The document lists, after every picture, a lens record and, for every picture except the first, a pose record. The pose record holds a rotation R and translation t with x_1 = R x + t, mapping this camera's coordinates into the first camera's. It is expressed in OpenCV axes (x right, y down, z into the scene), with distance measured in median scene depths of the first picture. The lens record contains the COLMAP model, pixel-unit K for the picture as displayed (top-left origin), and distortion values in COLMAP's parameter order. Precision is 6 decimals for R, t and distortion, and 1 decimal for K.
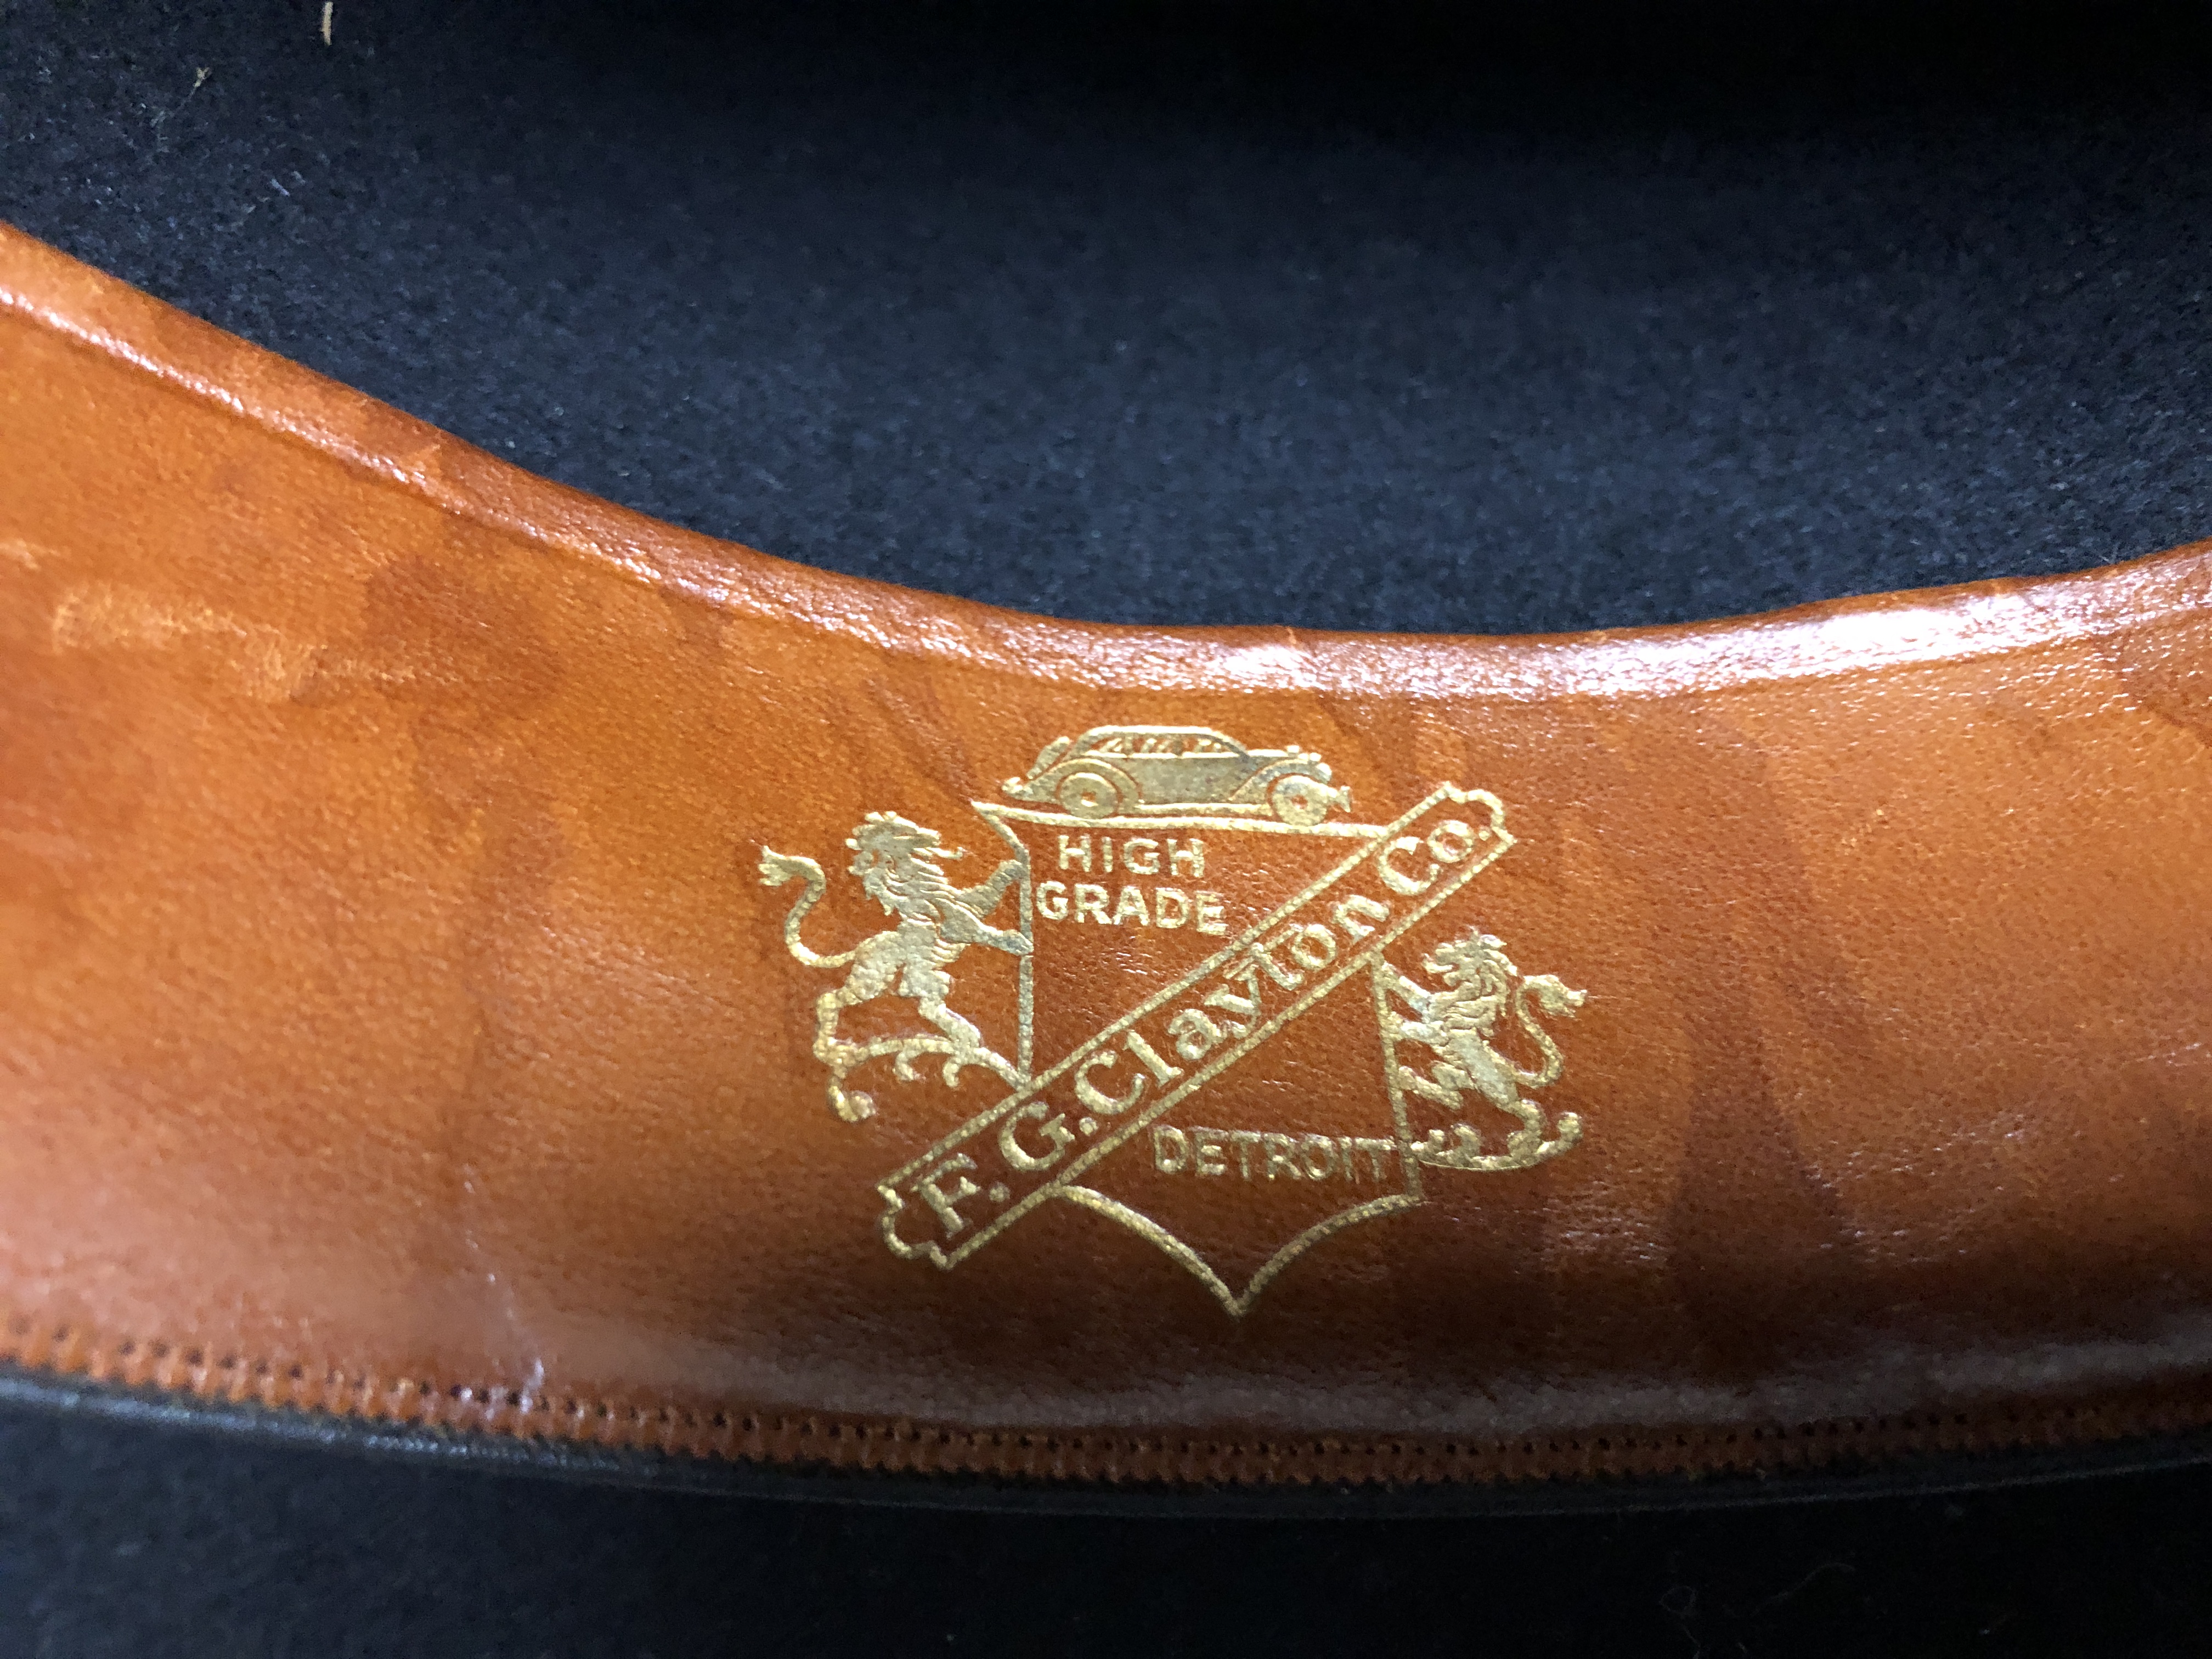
lens RADIAL K [[1991.6, 0, 1106.0], [0, 1991.6, 829.5], [0, 0, 1]] dist [0.037643, 0.003104]
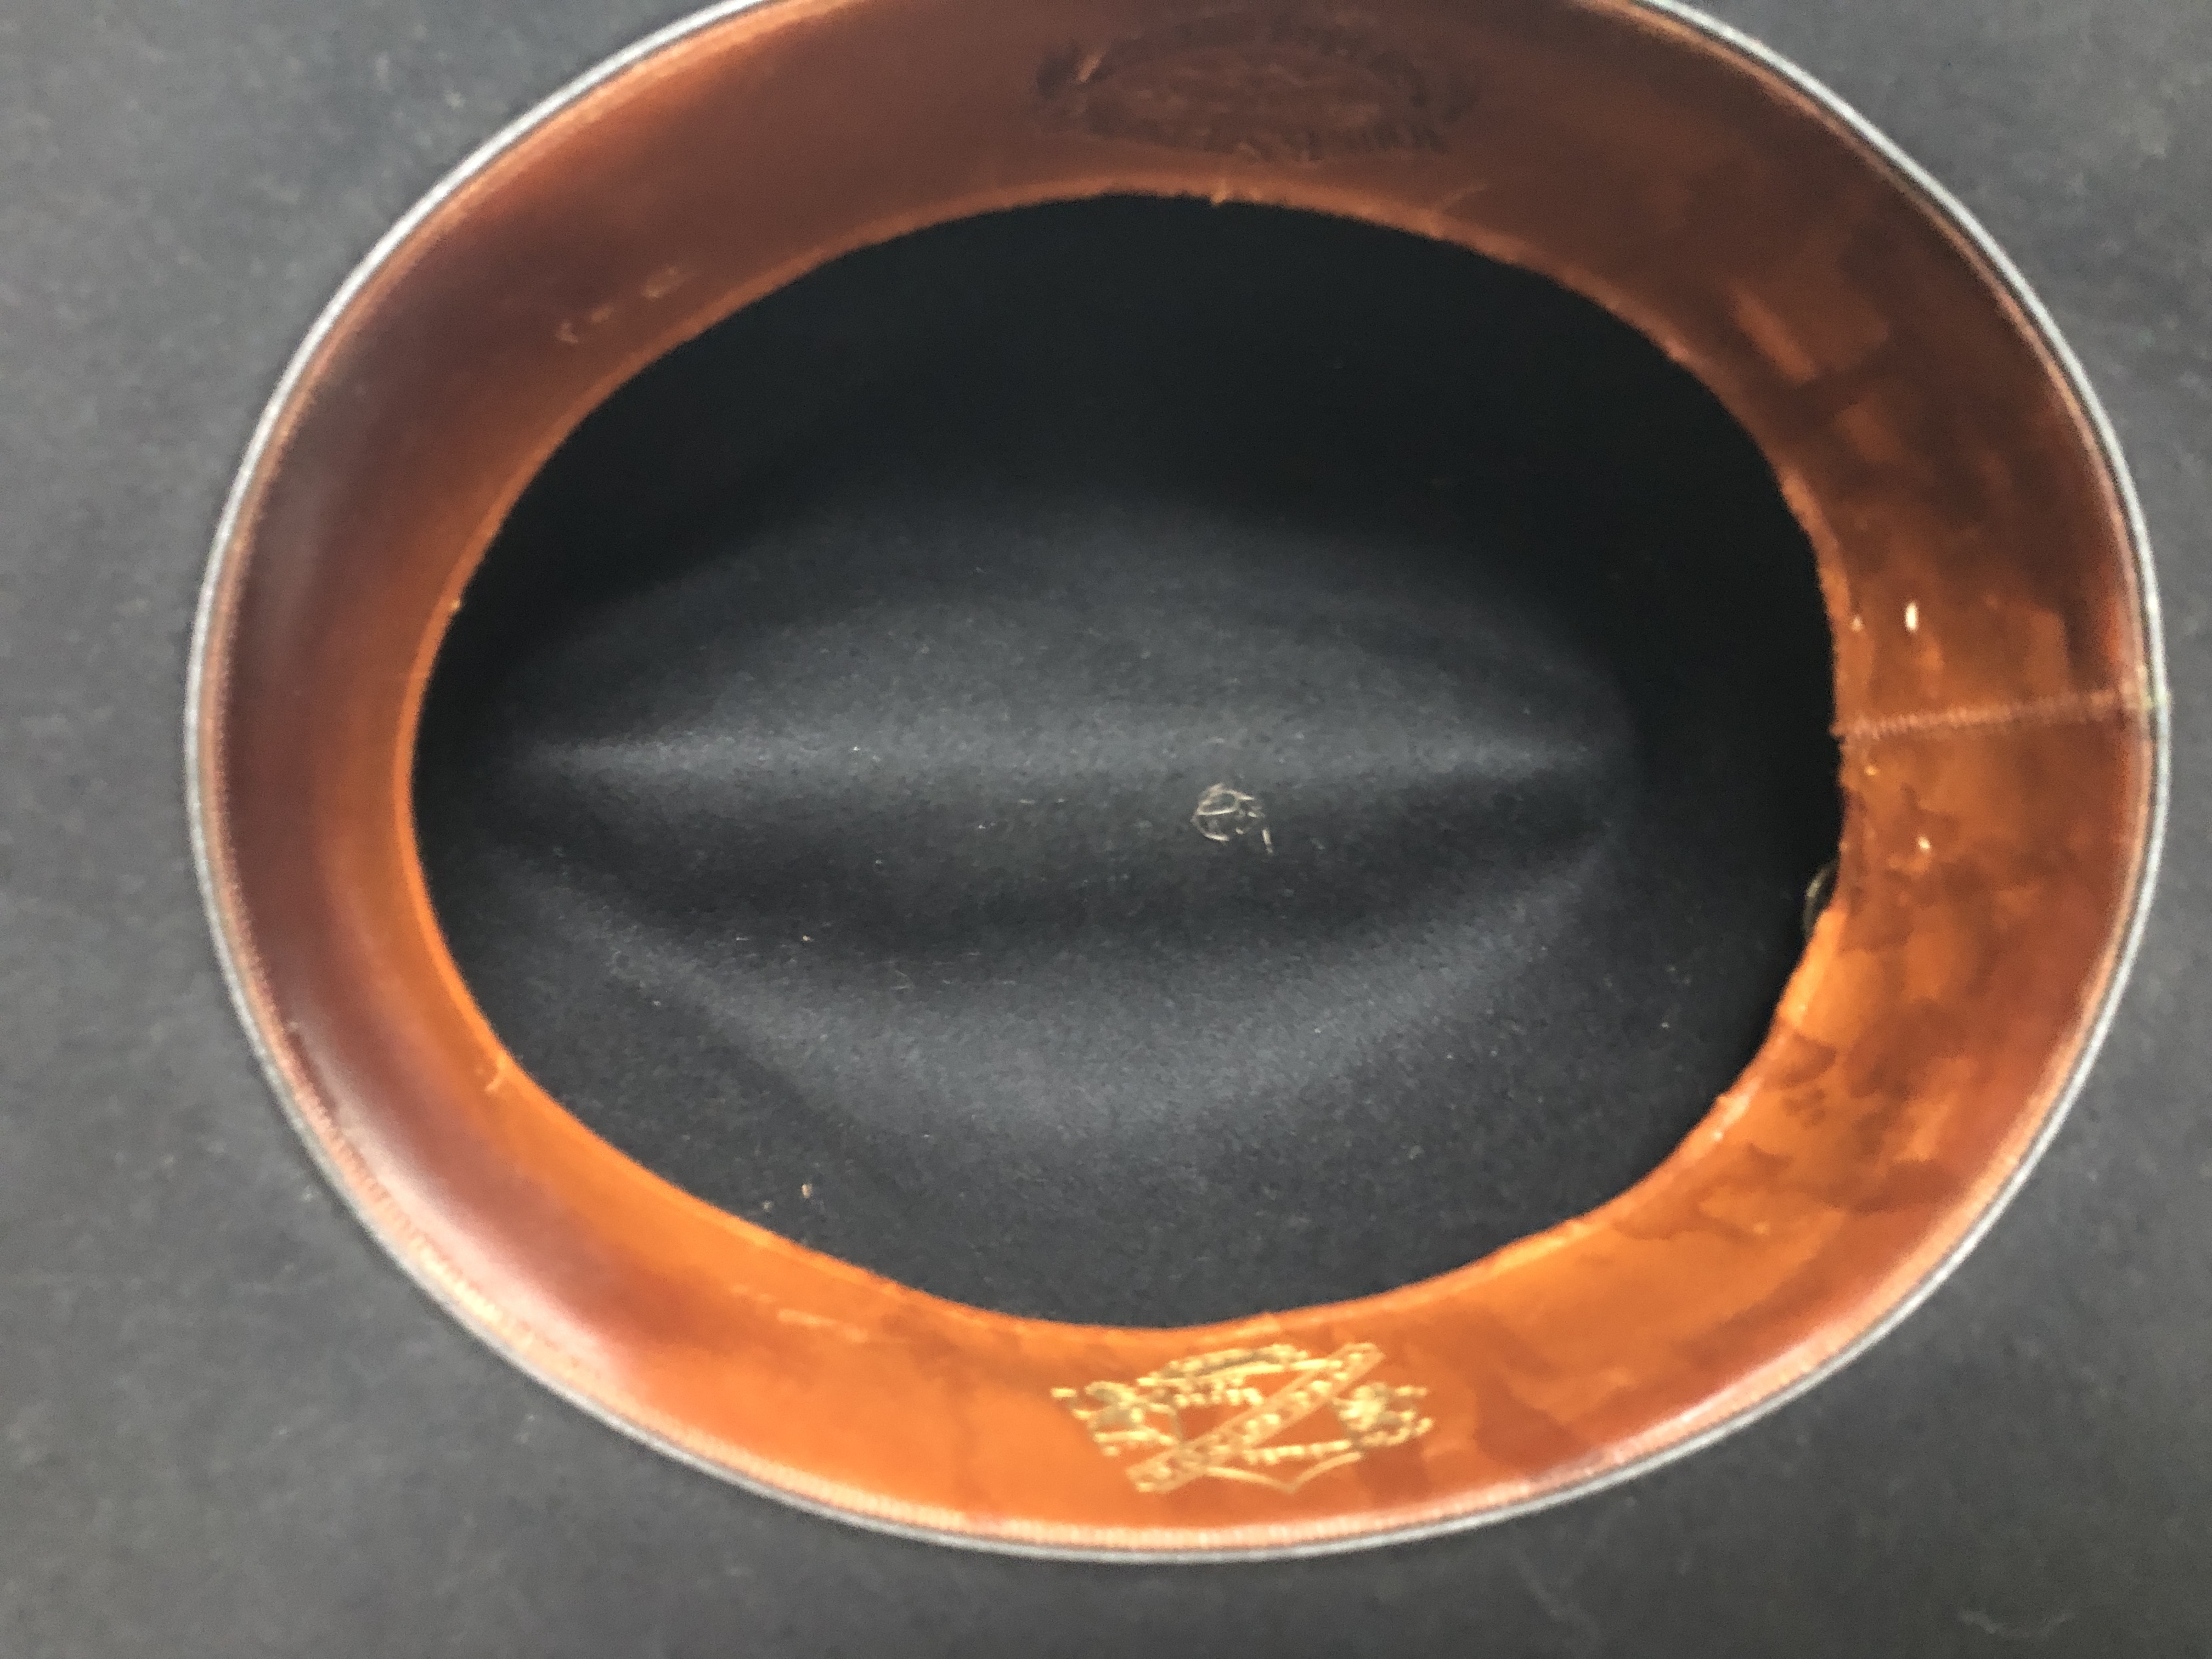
lens RADIAL K [[1991.6, 0, 1106.0], [0, 1991.6, 829.5], [0, 0, 1]] dist [0.037643, 0.003104]
pose [[0.981594, -0.185191, 0.046668, -0.098190], [0.165291, 0.701393, -0.693344, 1.129076], [0.095668, 0.688297, 0.719094, -1.069356]]
